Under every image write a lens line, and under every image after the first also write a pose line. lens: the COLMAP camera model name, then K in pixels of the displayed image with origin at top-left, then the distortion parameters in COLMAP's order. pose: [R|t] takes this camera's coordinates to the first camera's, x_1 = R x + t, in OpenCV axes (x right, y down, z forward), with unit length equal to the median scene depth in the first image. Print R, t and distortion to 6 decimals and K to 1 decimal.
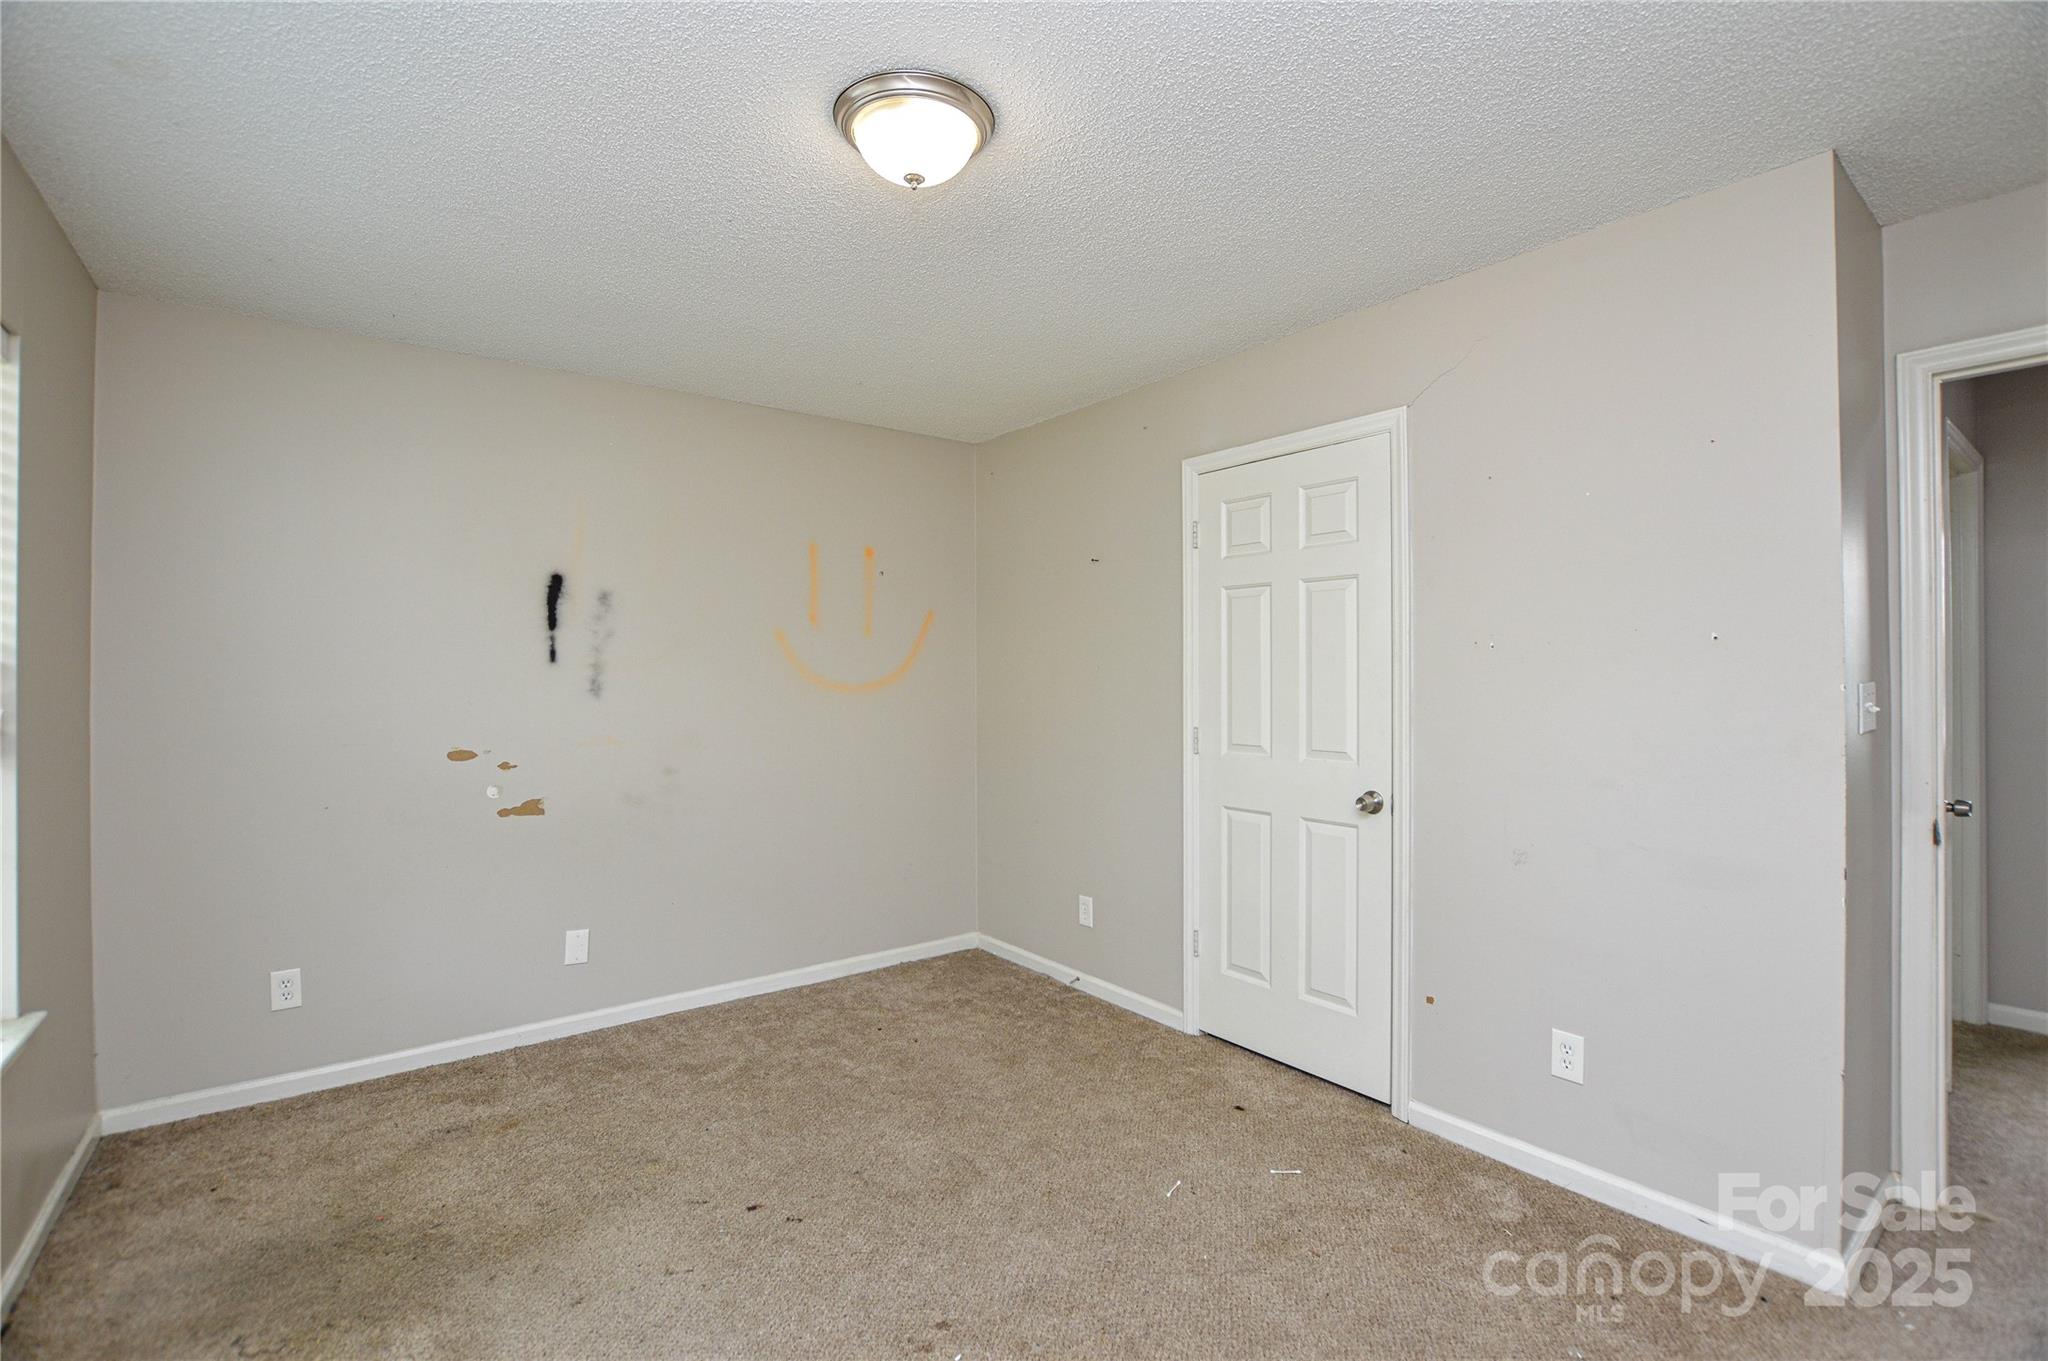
lens RADIAL K [[925.9, 0, 1016.5], [0, 925.9, 679.8], [0, 0, 1]] dist [-0.024919, 0.000547]
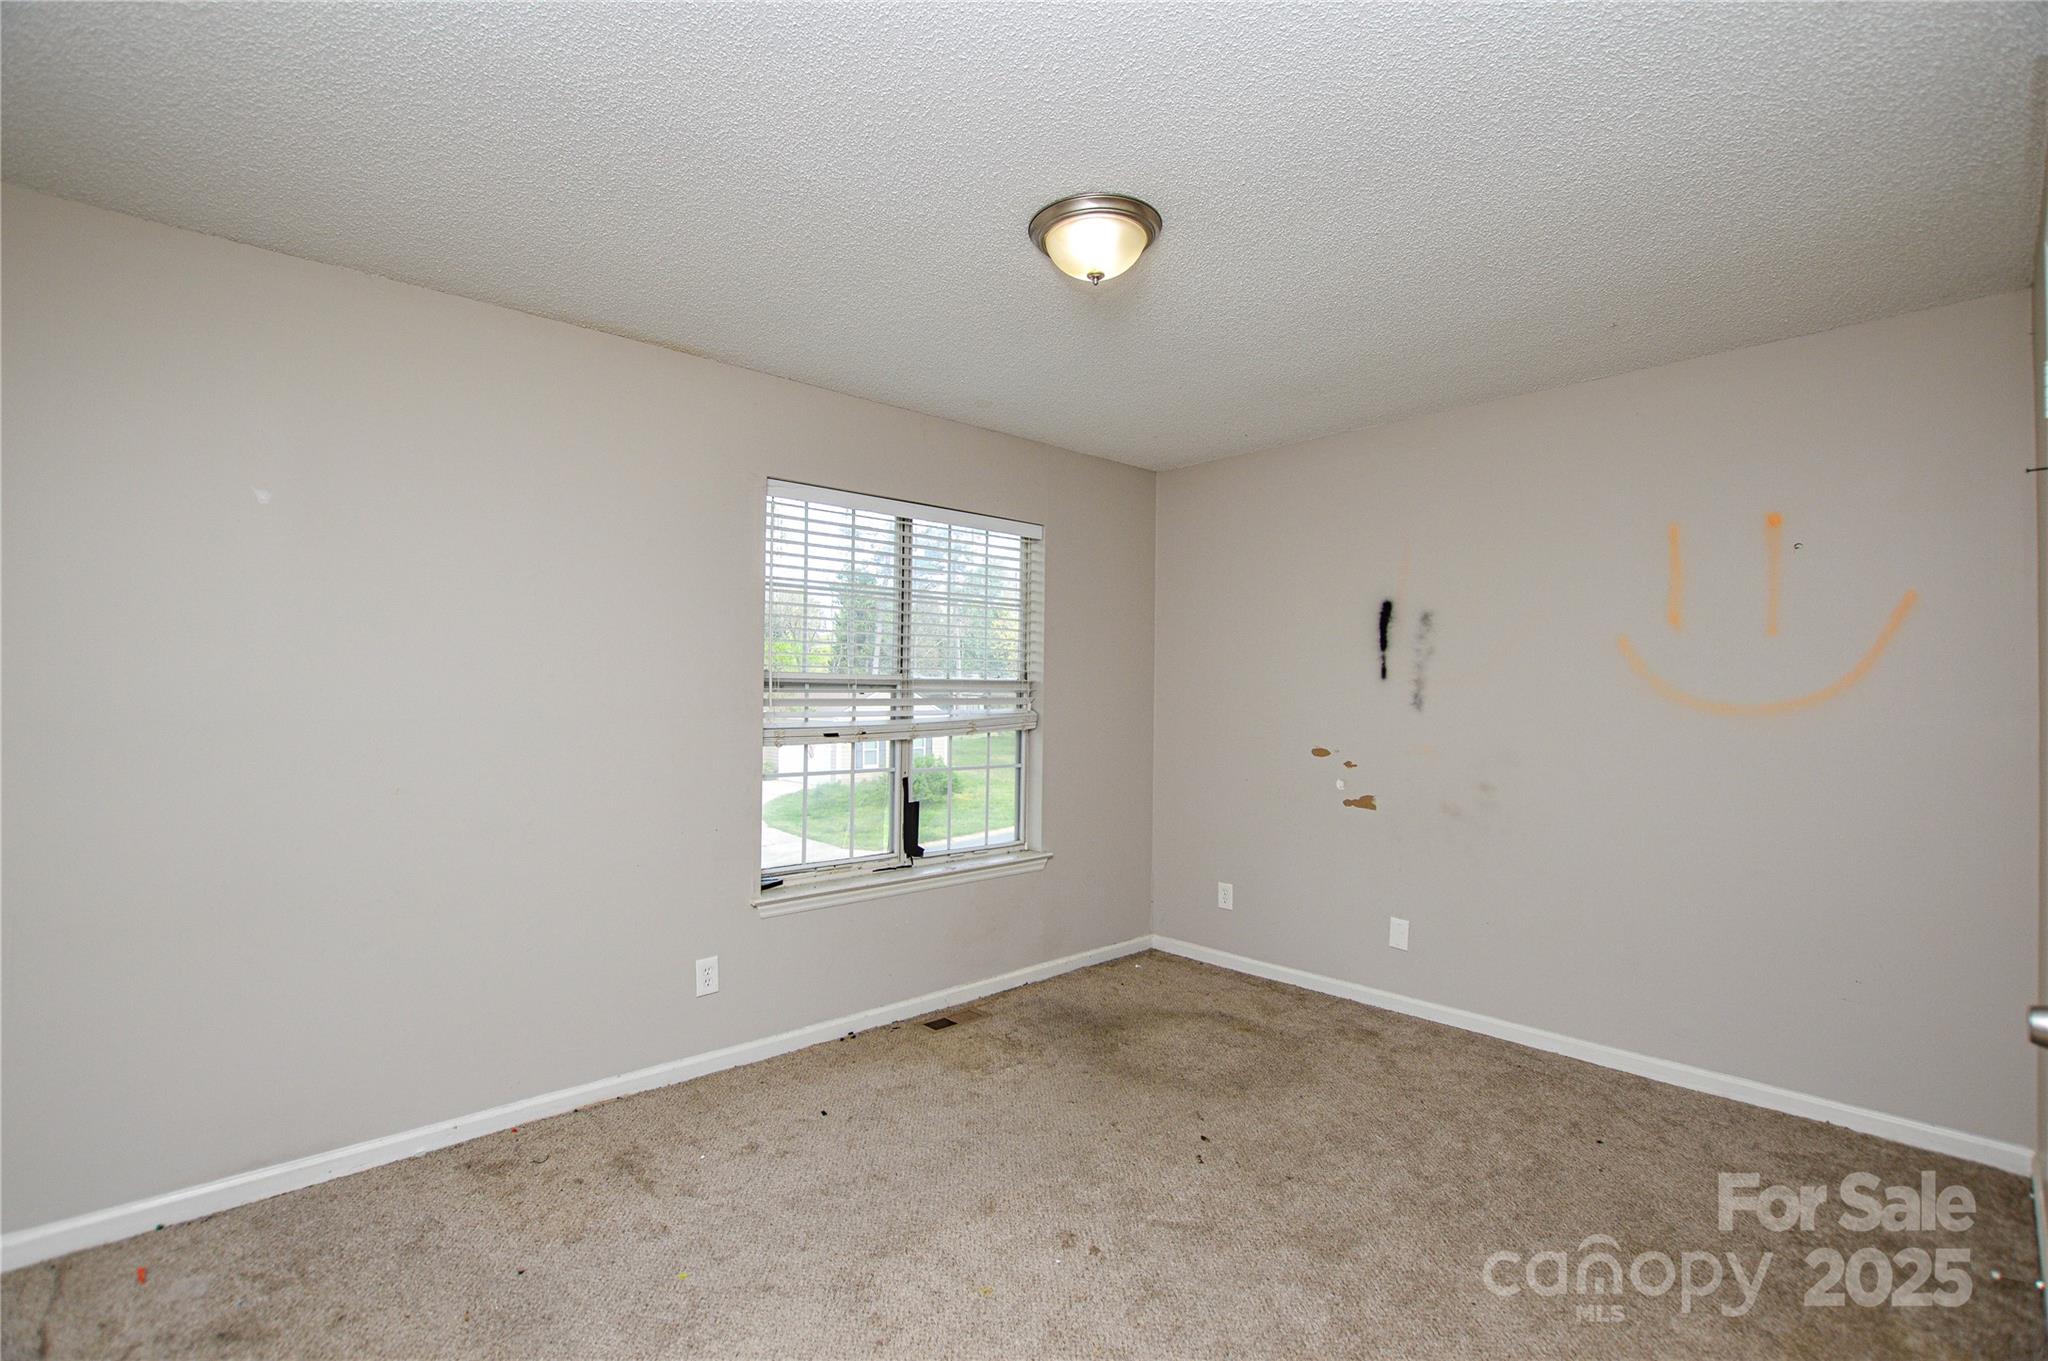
lens RADIAL K [[925.9, 0, 1016.5], [0, 925.9, 679.8], [0, 0, 1]] dist [-0.024919, 0.000547]
pose [[0.080546, -0.005478, -0.996736, 0.609846], [-0.011079, 0.999918, -0.006391, -0.005083], [0.996689, 0.011558, 0.080478, 0.452523]]
